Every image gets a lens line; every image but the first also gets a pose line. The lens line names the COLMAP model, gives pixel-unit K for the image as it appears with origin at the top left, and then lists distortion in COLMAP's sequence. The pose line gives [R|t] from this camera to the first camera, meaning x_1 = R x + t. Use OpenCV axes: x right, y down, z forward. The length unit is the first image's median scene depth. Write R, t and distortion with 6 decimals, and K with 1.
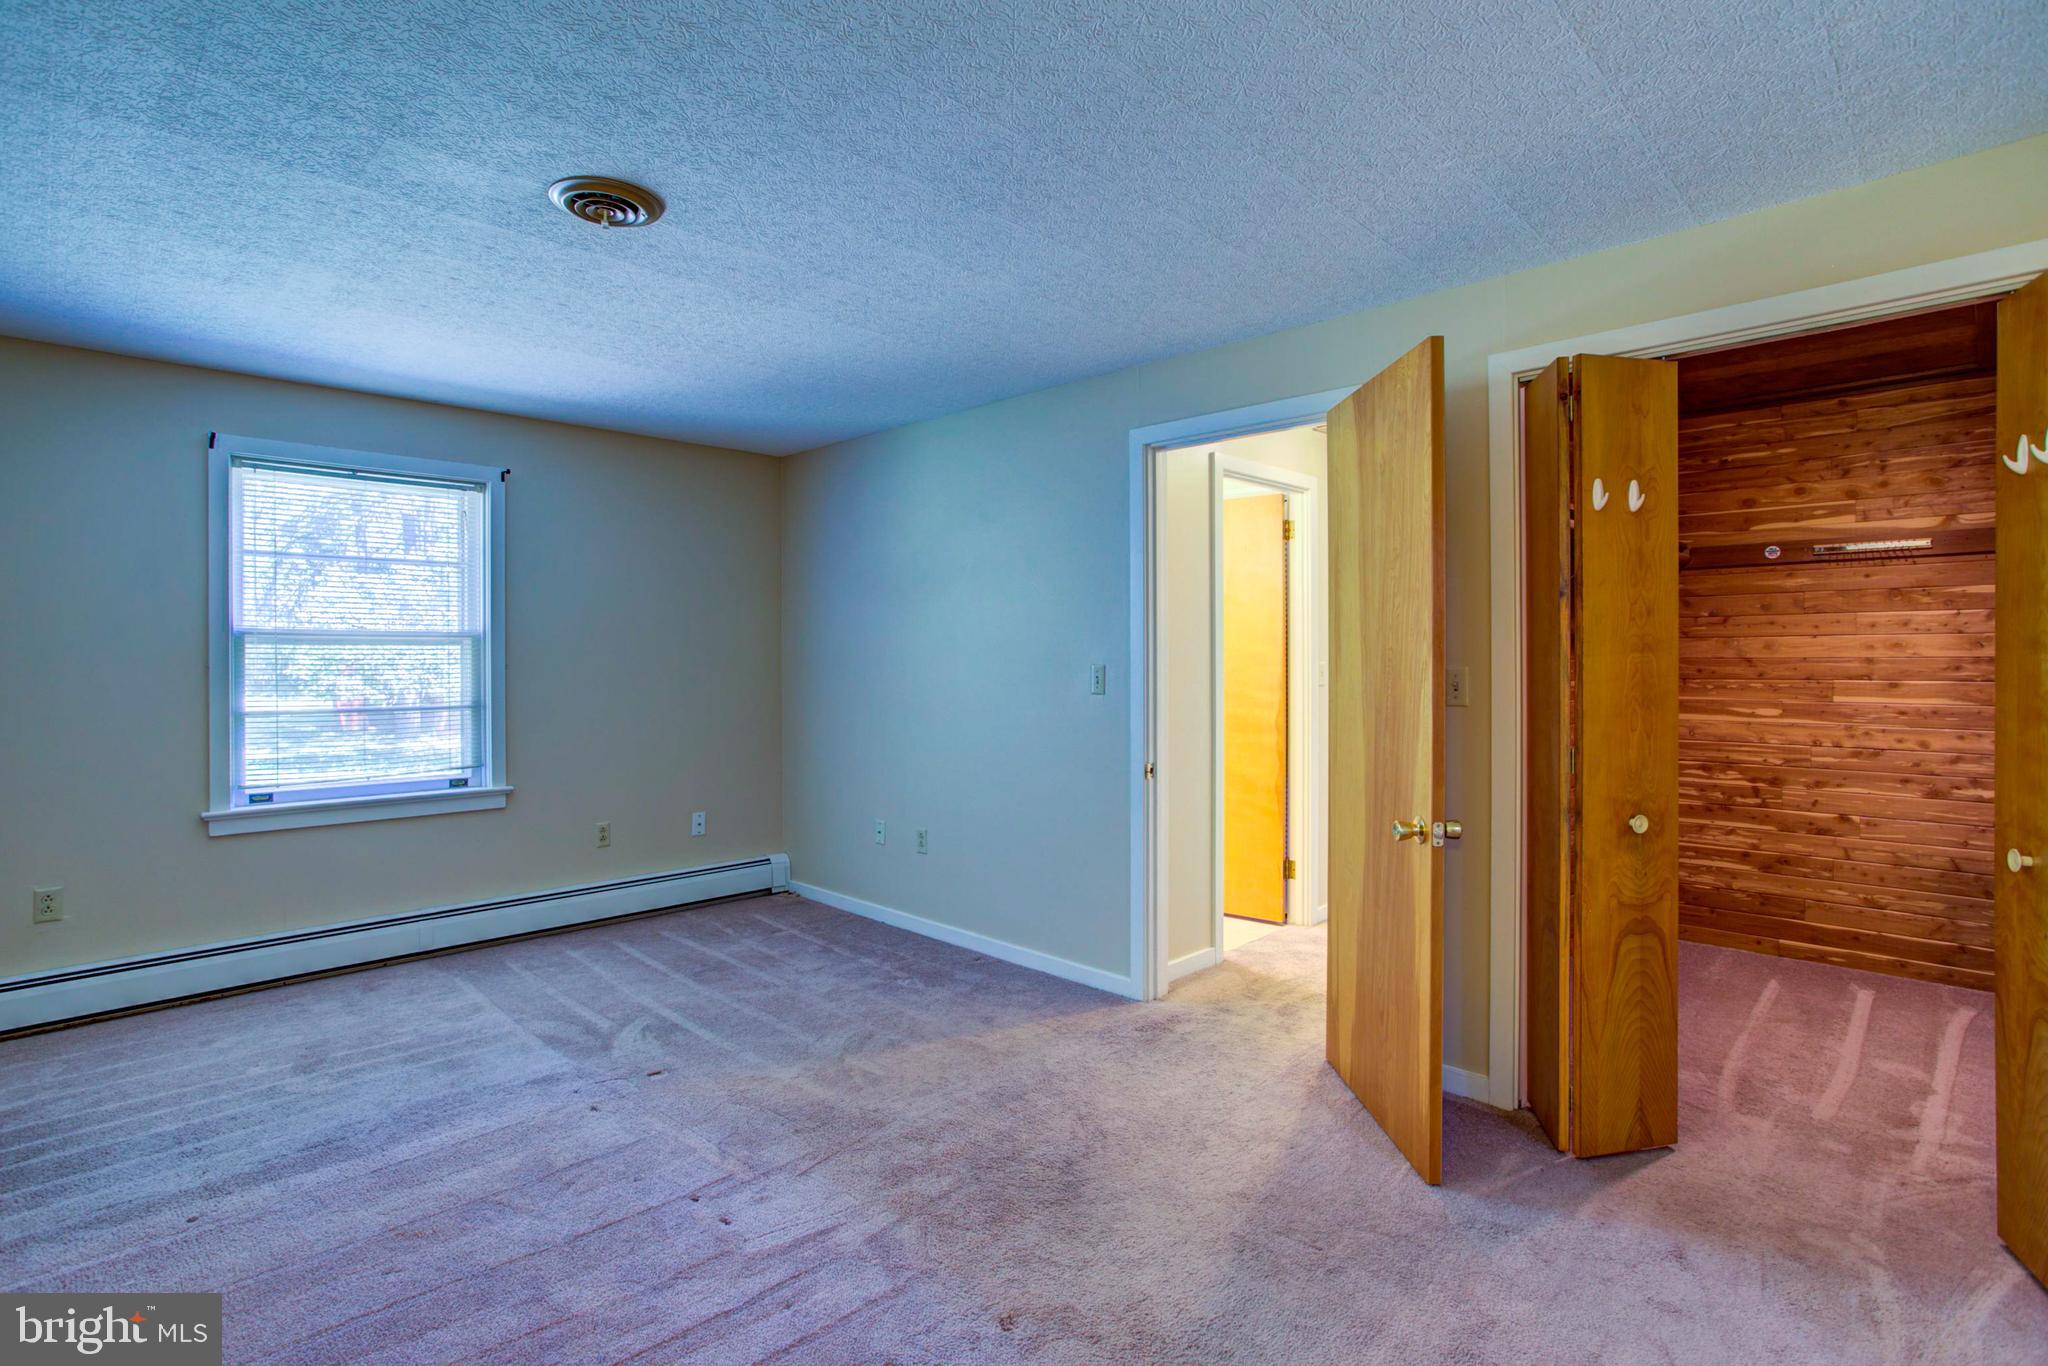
lens RADIAL K [[1009.6, 0, 1011.6], [0, 1009.6, 642.7], [0, 0, 1]] dist [-0.049576, 0.019493]
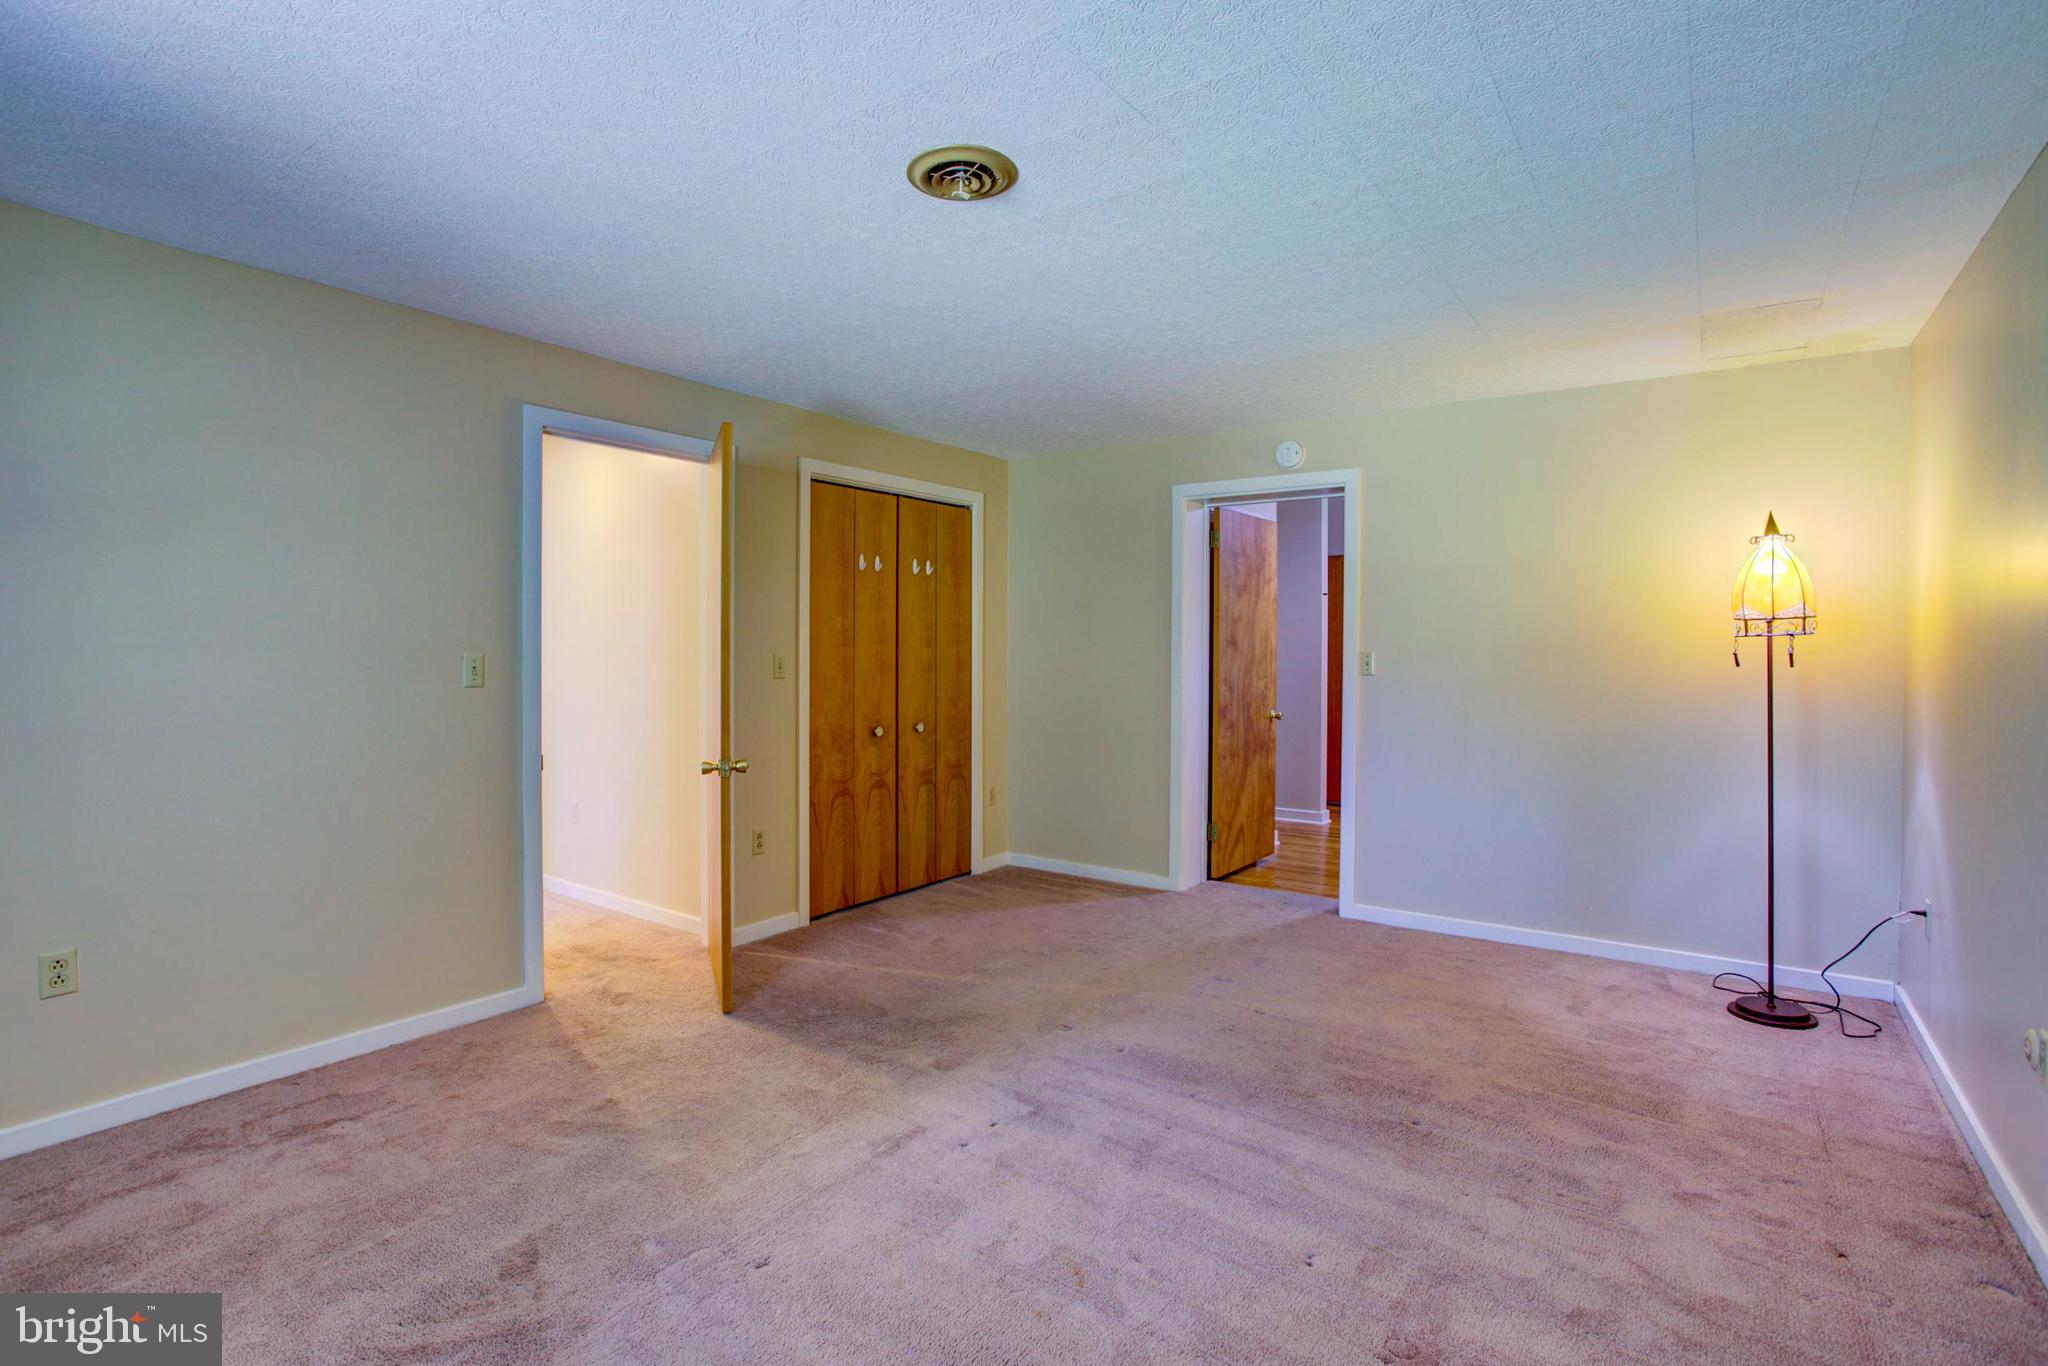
lens RADIAL K [[1009.6, 0, 1011.6], [0, 1009.6, 642.7], [0, 0, 1]] dist [-0.049576, 0.019493]
pose [[-0.208898, 0.018428, 0.977764, -1.012165], [0.001141, 0.999826, -0.018600, 0.033723], [-0.977937, -0.002770, -0.208883, 0.851487]]
